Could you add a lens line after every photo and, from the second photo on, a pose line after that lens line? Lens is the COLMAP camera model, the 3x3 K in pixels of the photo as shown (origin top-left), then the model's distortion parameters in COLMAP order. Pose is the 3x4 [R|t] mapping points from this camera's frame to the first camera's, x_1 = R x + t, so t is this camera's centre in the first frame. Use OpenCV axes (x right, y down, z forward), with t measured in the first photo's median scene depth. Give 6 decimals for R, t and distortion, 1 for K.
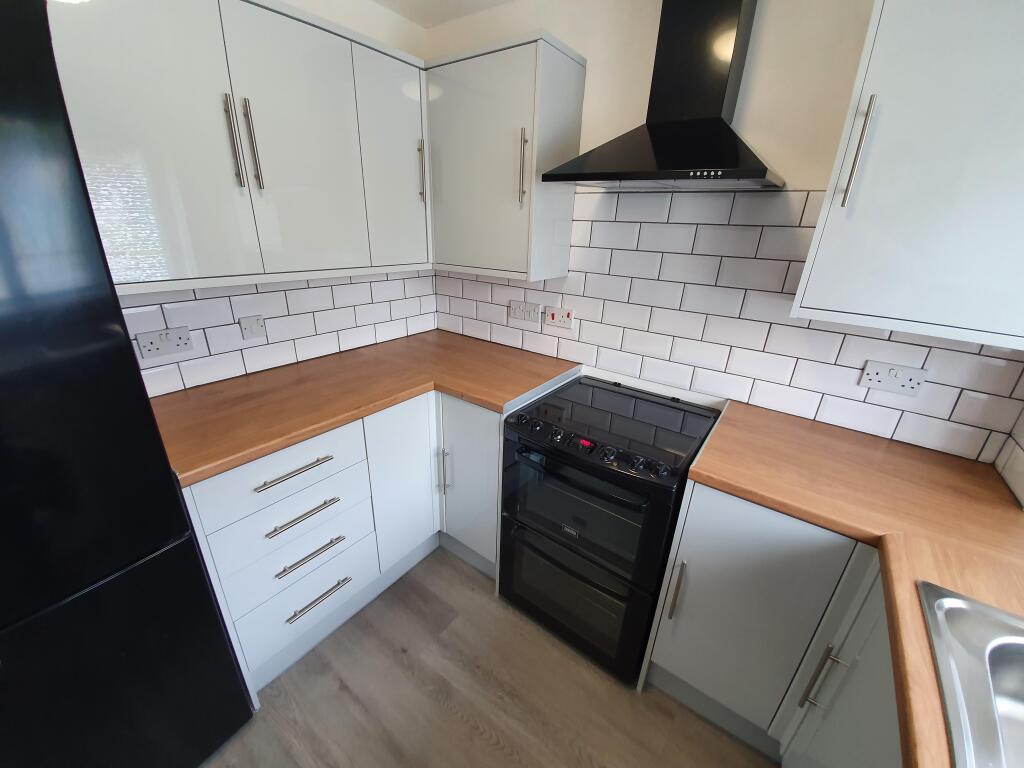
lens RADIAL K [[404.7, 0, 510.0], [0, 404.7, 385.9], [0, 0, 1]] dist [0.017904, -0.016736]
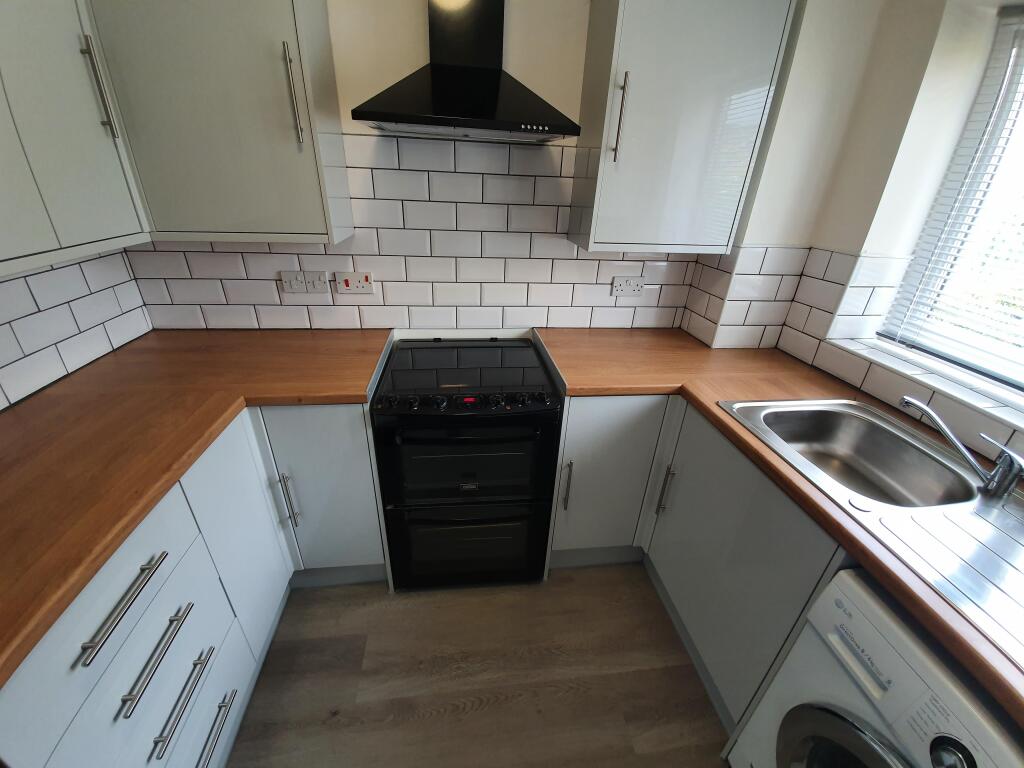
lens RADIAL K [[404.7, 0, 510.0], [0, 404.7, 385.9], [0, 0, 1]] dist [0.017904, -0.016736]
pose [[0.725217, -0.315938, 0.611755, -0.290959], [0.245784, 0.948759, 0.198612, -0.057970], [-0.643157, 0.006323, 0.765709, 0.127420]]
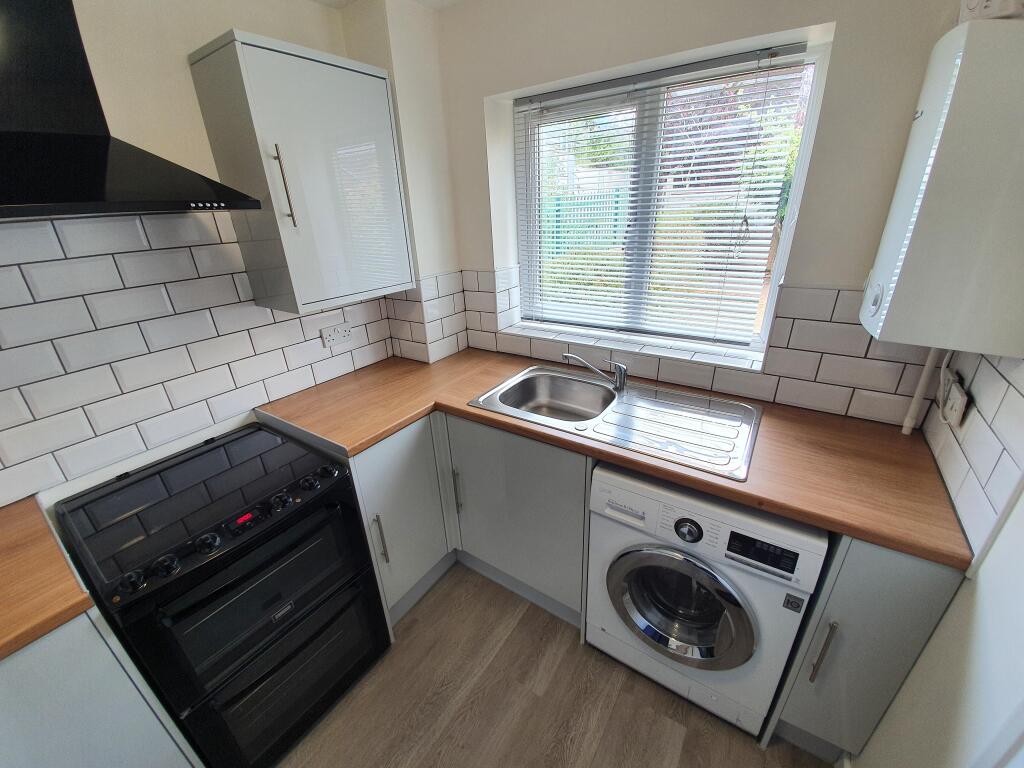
lens RADIAL K [[404.7, 0, 510.0], [0, 404.7, 385.9], [0, 0, 1]] dist [0.017904, -0.016736]
pose [[-0.040291, -0.429604, 0.902118, -0.394738], [0.412427, 0.815202, 0.406633, -0.164118], [-0.910099, 0.388441, 0.144335, 0.225619]]
